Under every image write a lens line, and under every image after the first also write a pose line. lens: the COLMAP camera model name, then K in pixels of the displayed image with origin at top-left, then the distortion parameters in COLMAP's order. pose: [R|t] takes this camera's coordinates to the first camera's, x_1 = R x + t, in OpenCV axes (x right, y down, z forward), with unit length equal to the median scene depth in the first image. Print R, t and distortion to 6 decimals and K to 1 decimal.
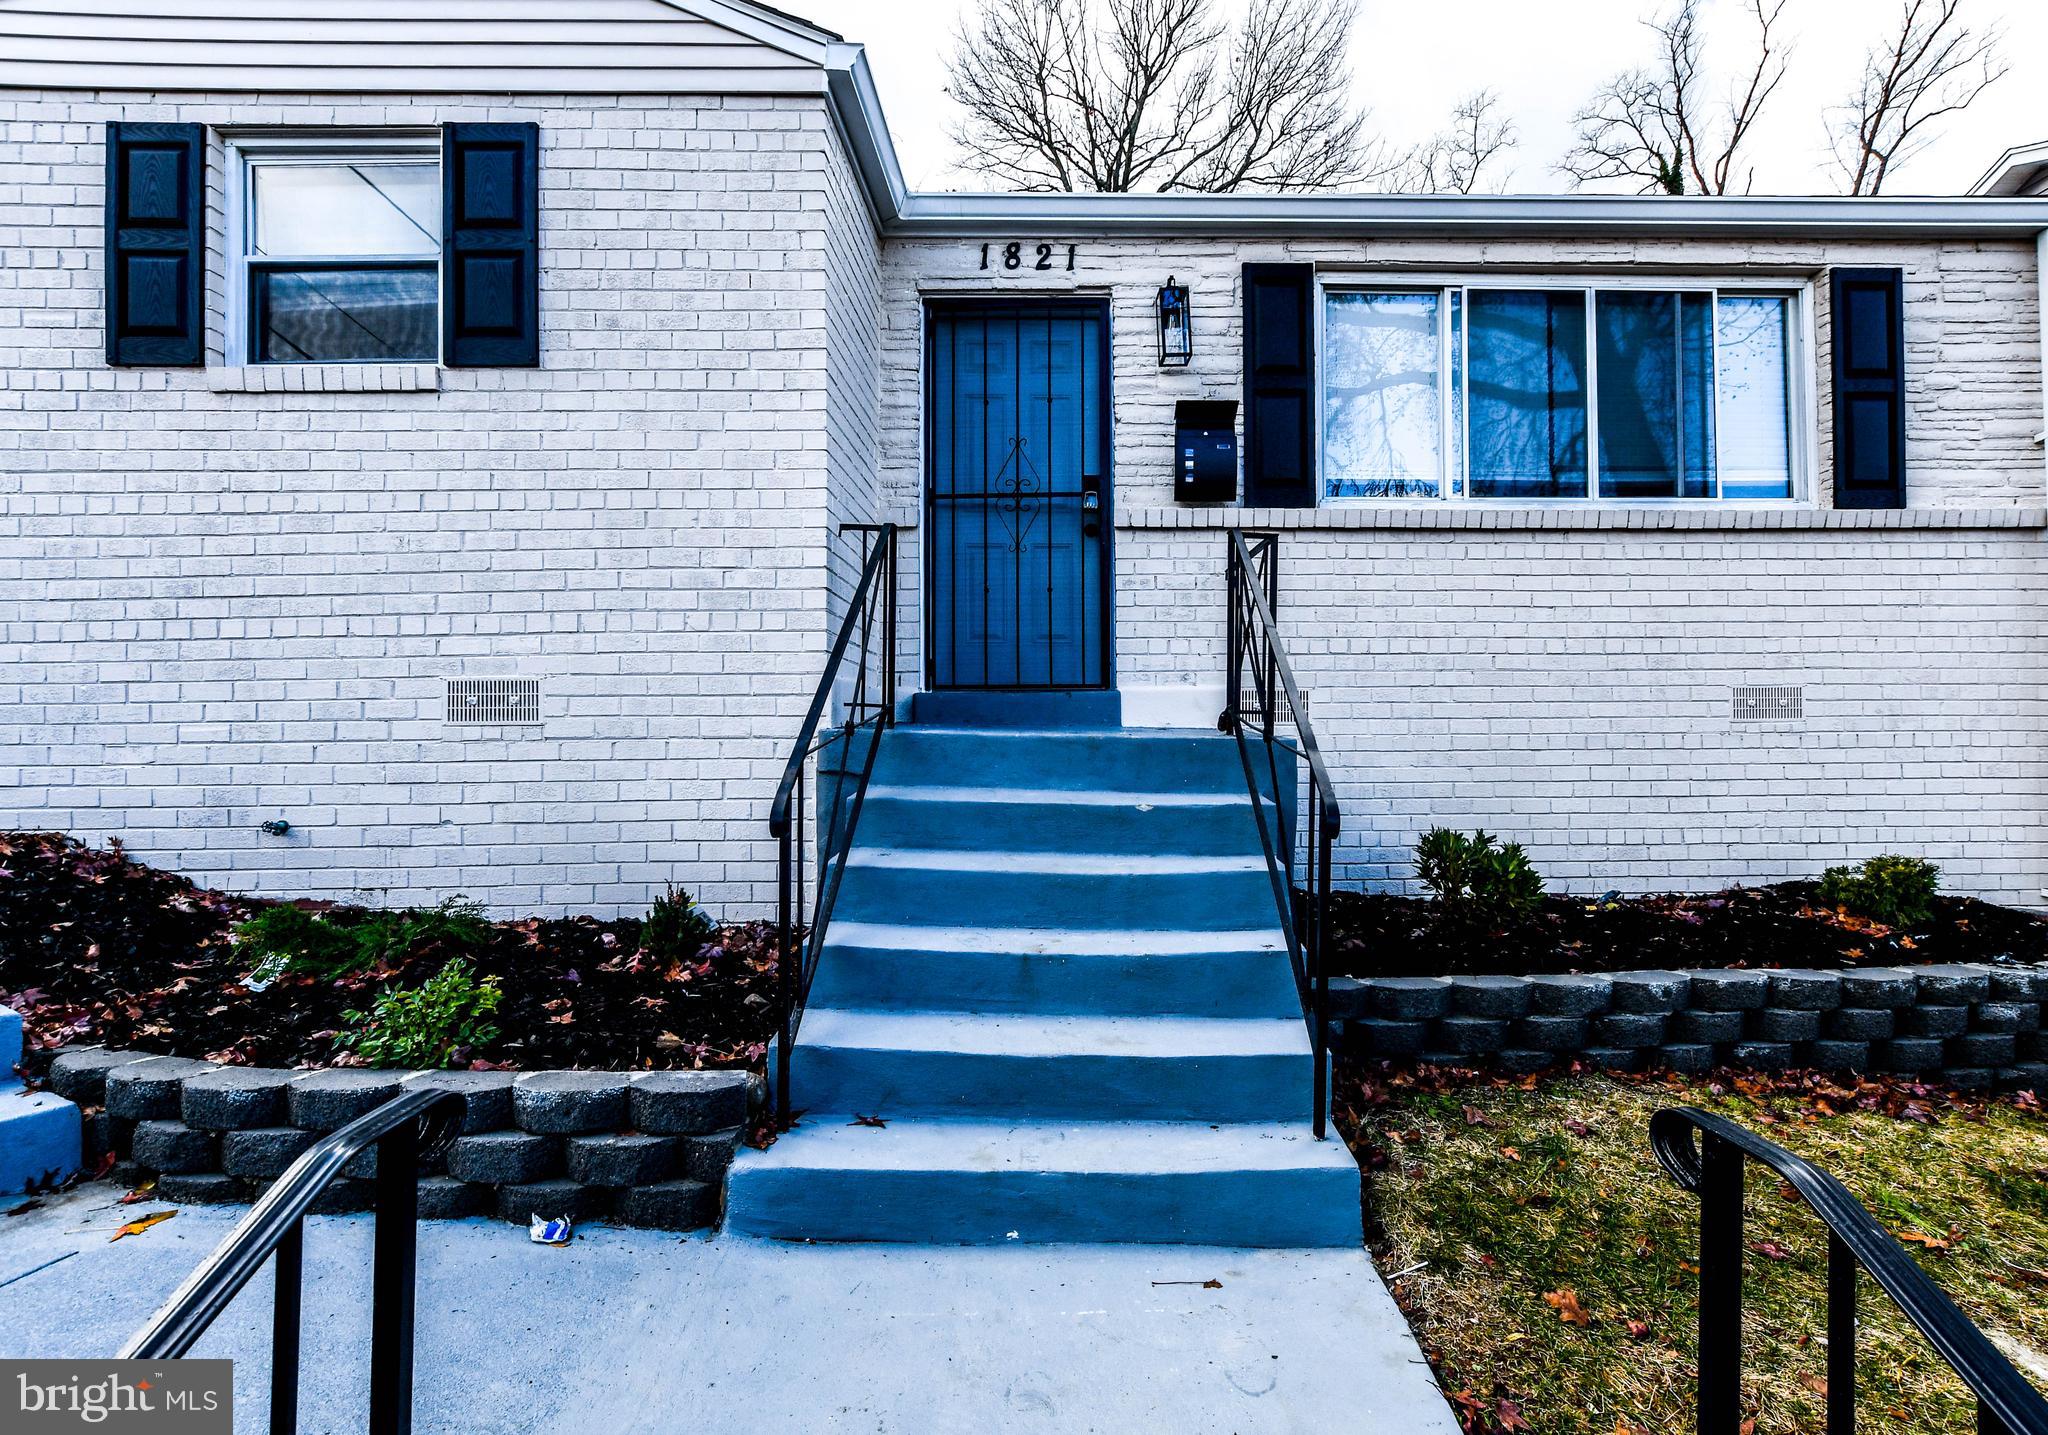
lens RADIAL K [[1014.4, 0, 1014.7], [0, 1014.4, 717.1], [0, 0, 1]] dist [-0.009954, 0.002604]
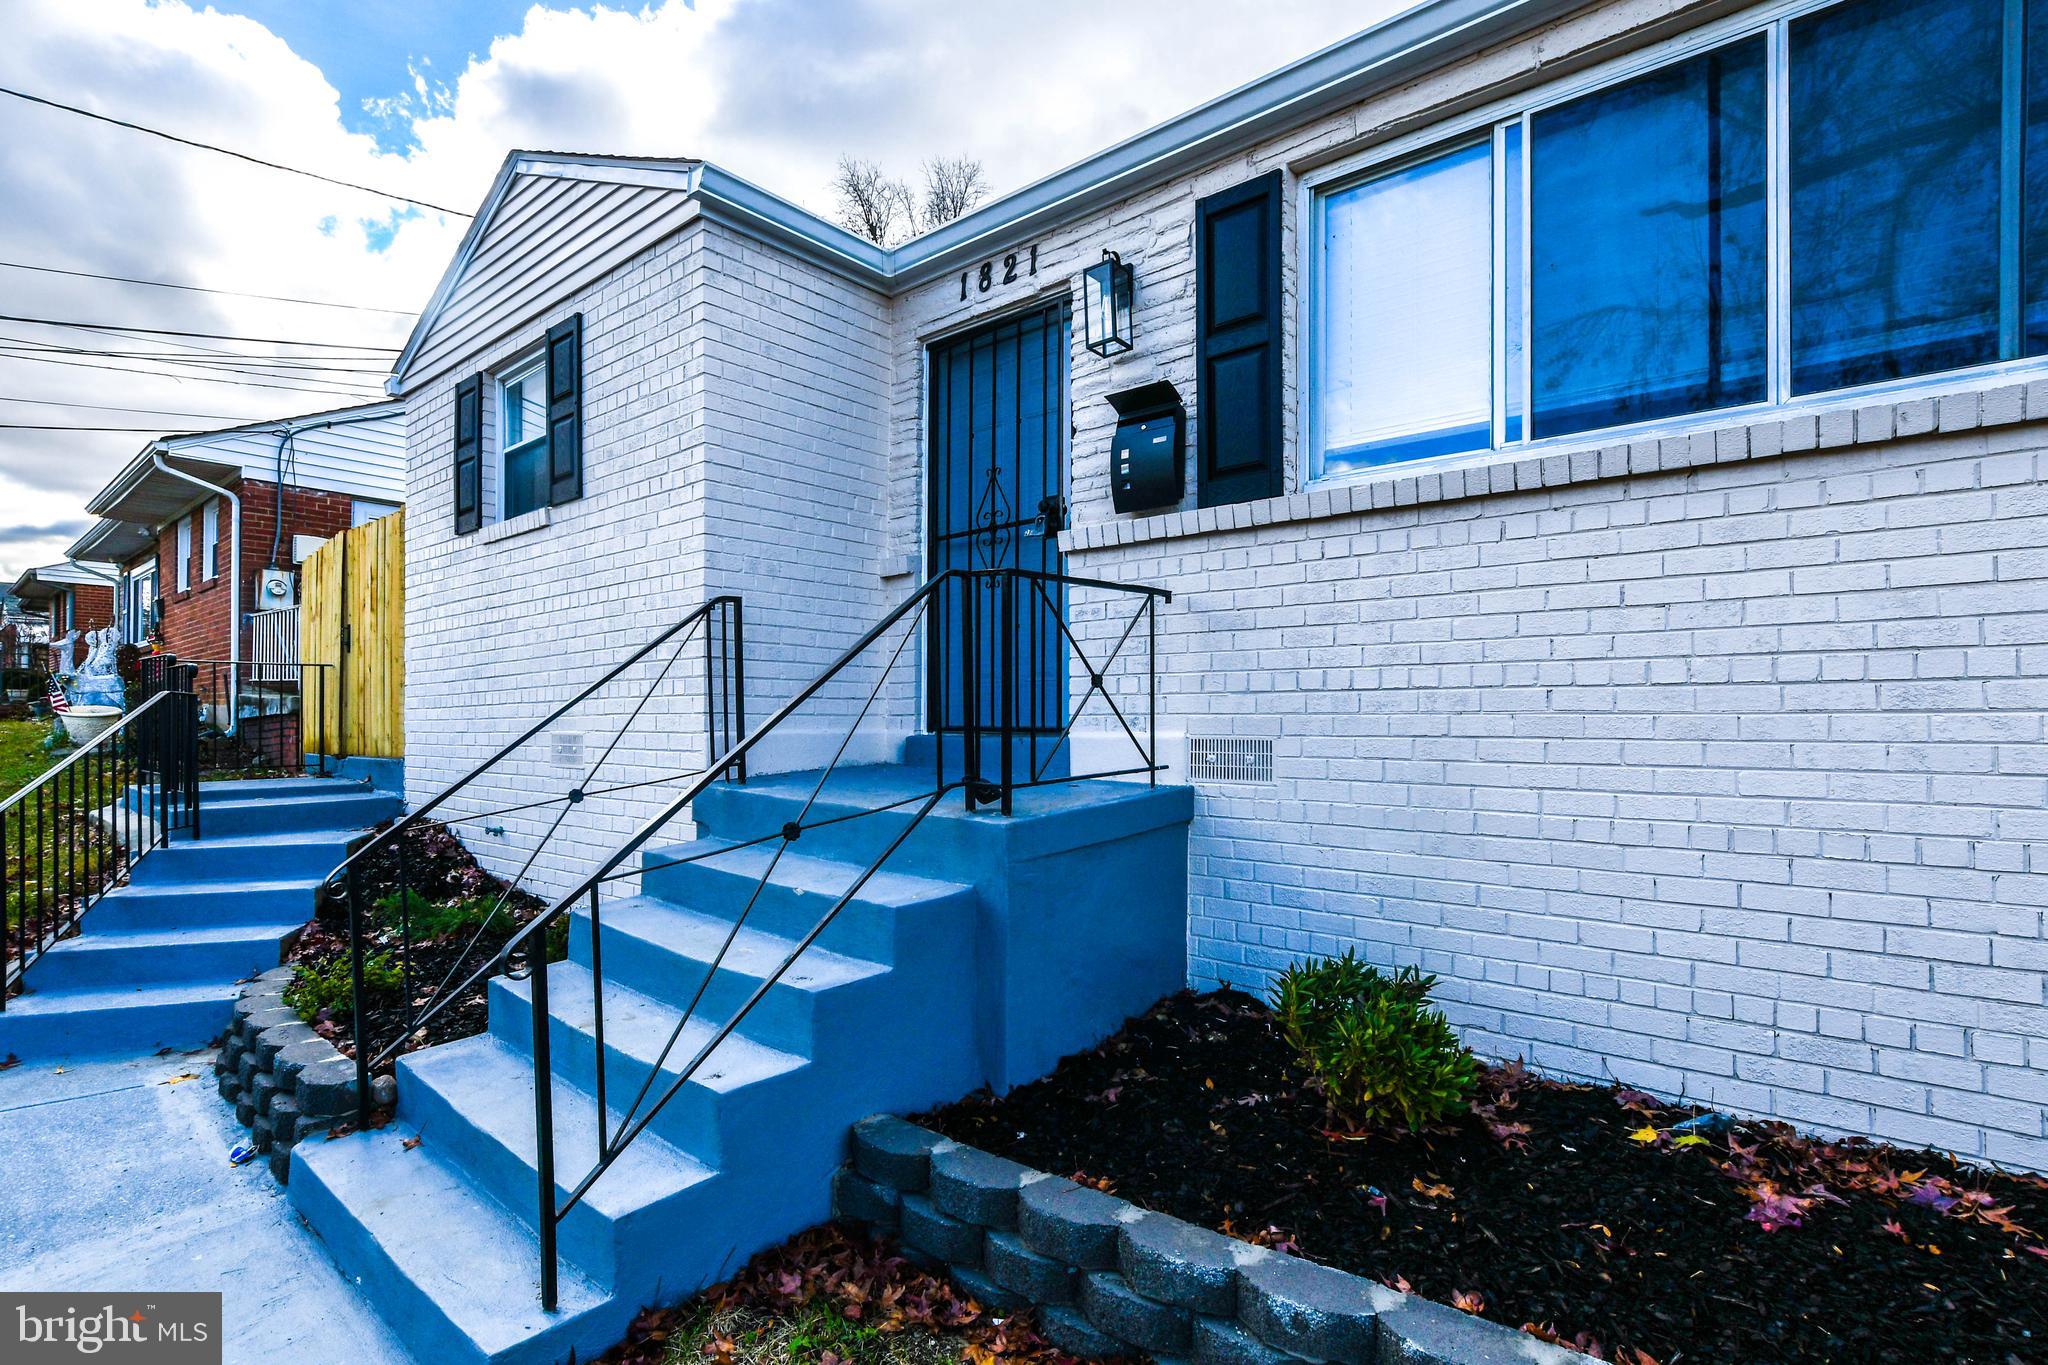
lens RADIAL K [[949.4, 0, 974.3], [0, 949.4, 704.2], [0, 0, 1]] dist [-0.011677, 0.003561]
pose [[0.756178, -0.008863, -0.654306, 0.589264], [0.016768, 0.999842, 0.005835, -0.061058], [0.654151, -0.015383, 0.756208, 0.322379]]
